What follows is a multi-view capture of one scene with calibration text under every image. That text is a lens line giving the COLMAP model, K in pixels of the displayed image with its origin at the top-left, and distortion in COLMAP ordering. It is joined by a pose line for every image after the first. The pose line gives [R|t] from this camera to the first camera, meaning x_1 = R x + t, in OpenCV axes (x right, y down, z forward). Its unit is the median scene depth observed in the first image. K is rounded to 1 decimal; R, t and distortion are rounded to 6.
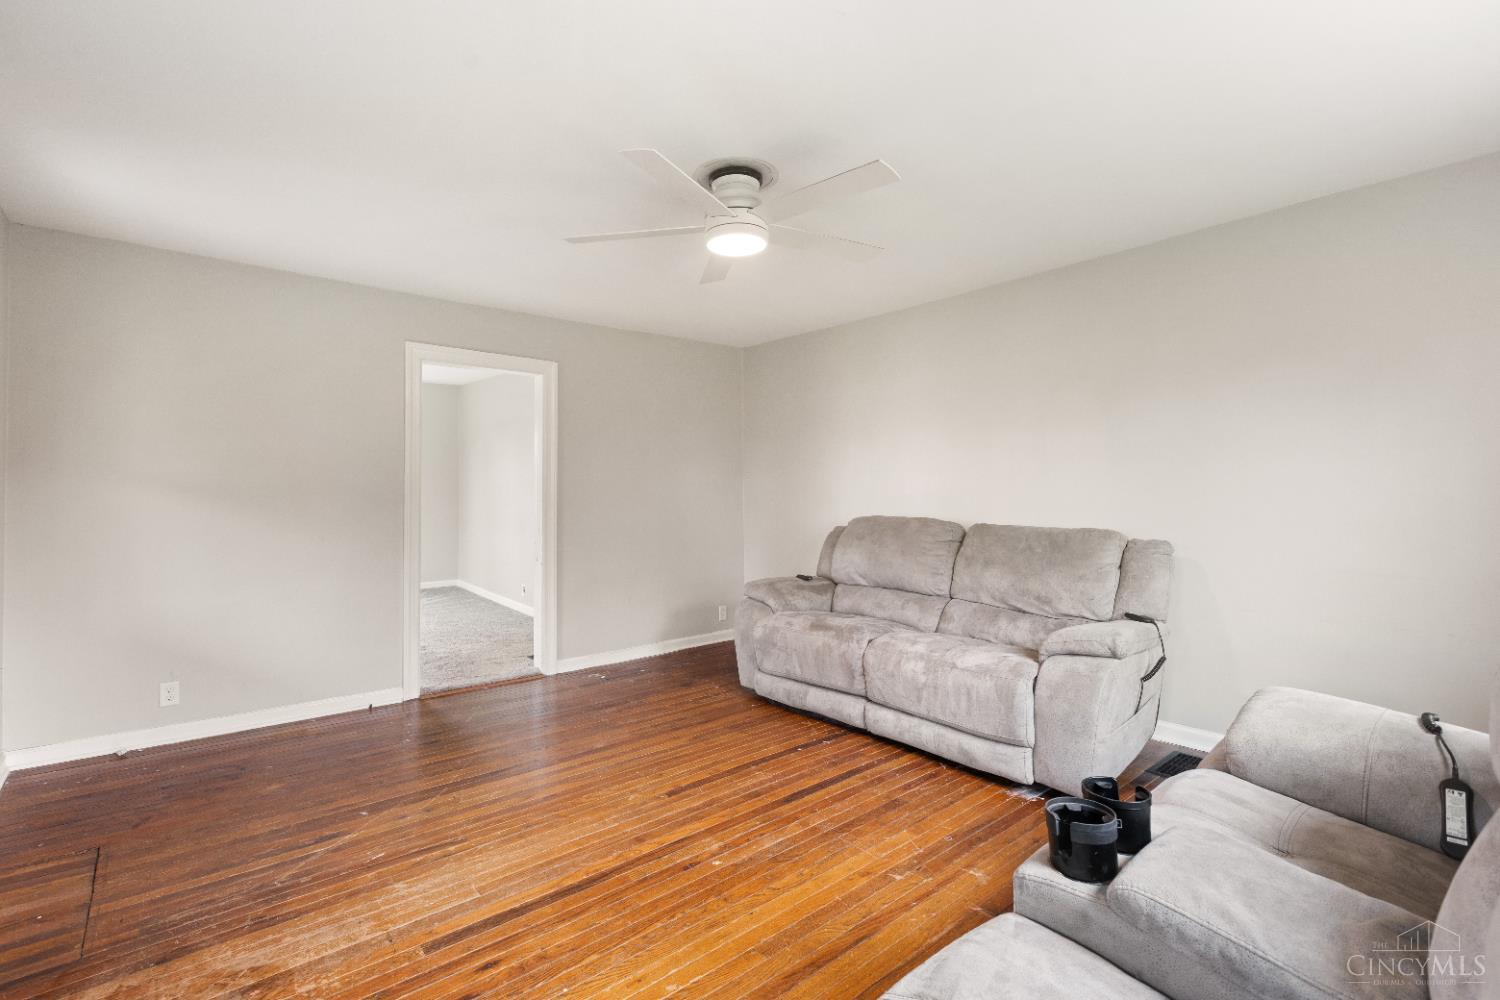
lens RADIAL K [[672.3, 0, 743.1], [0, 672.3, 498.0], [0, 0, 1]] dist [-0.000836, 0.000180]
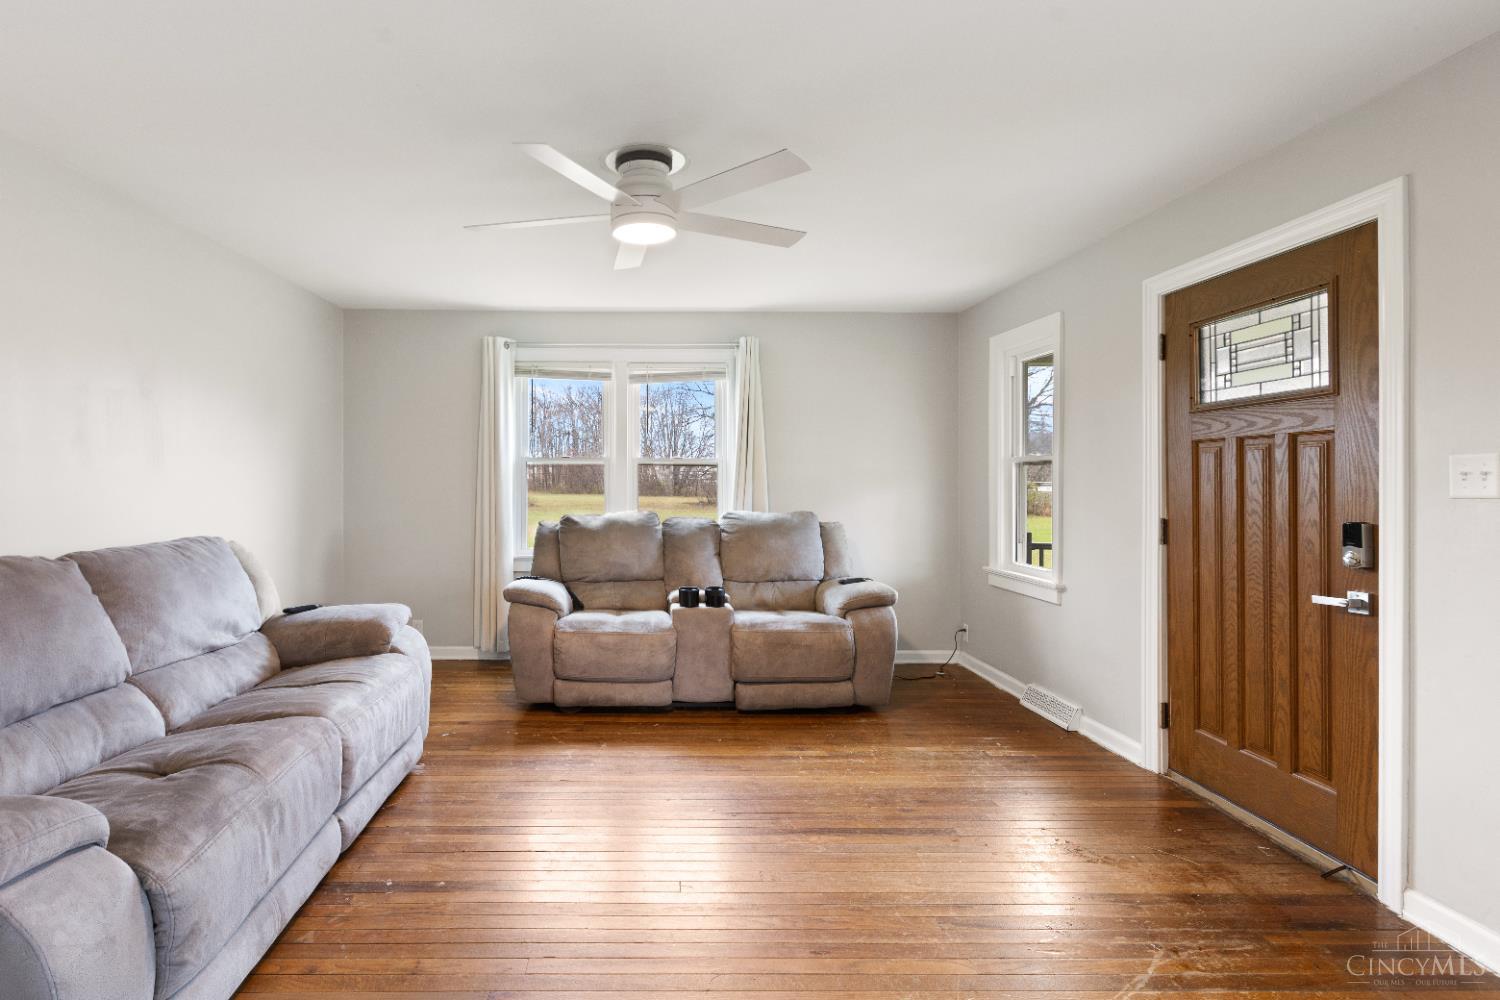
lens RADIAL K [[726.6, 0, 637.4], [0, 726.6, 490.3], [0, 0, 1]] dist [-0.001827, 0.000182]
pose [[-0.757373, -0.019788, 0.652683, -0.515216], [-0.001130, 0.999579, 0.028993, -0.041405], [-0.652982, 0.021221, -0.757076, 1.359604]]
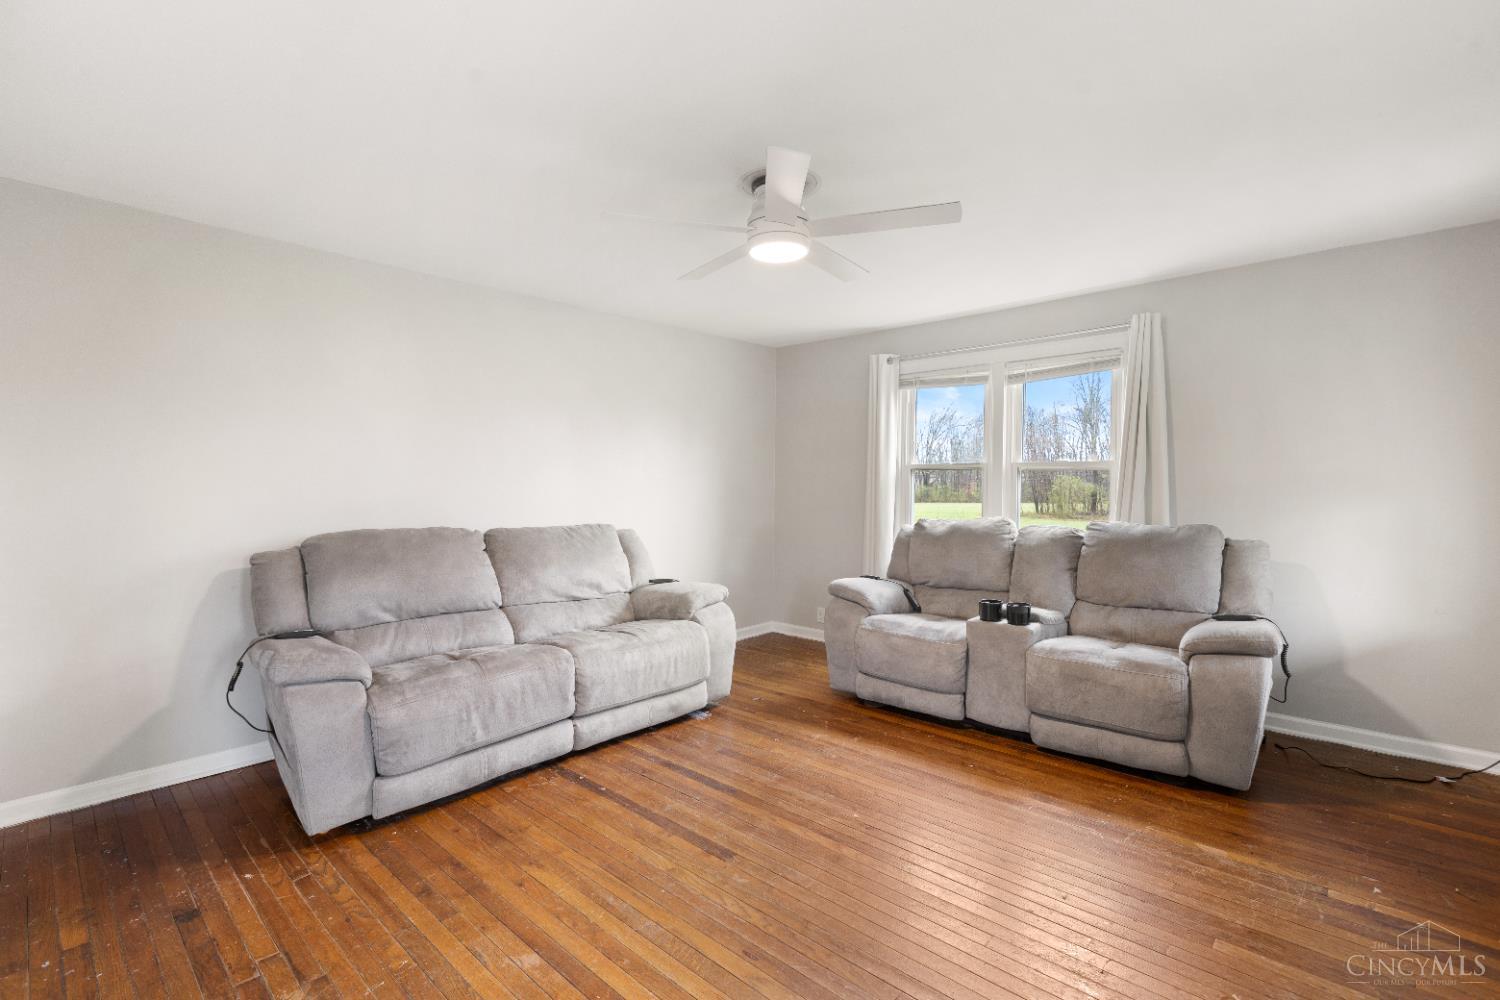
lens RADIAL K [[672.3, 0, 743.1], [0, 672.3, 498.0], [0, 0, 1]] dist [-0.000836, 0.000180]
pose [[-0.116625, -0.021046, 0.992953, -0.781059], [0.007699, 0.999726, 0.022094, -0.028183], [-0.993146, 0.010222, -0.116431, 0.879852]]
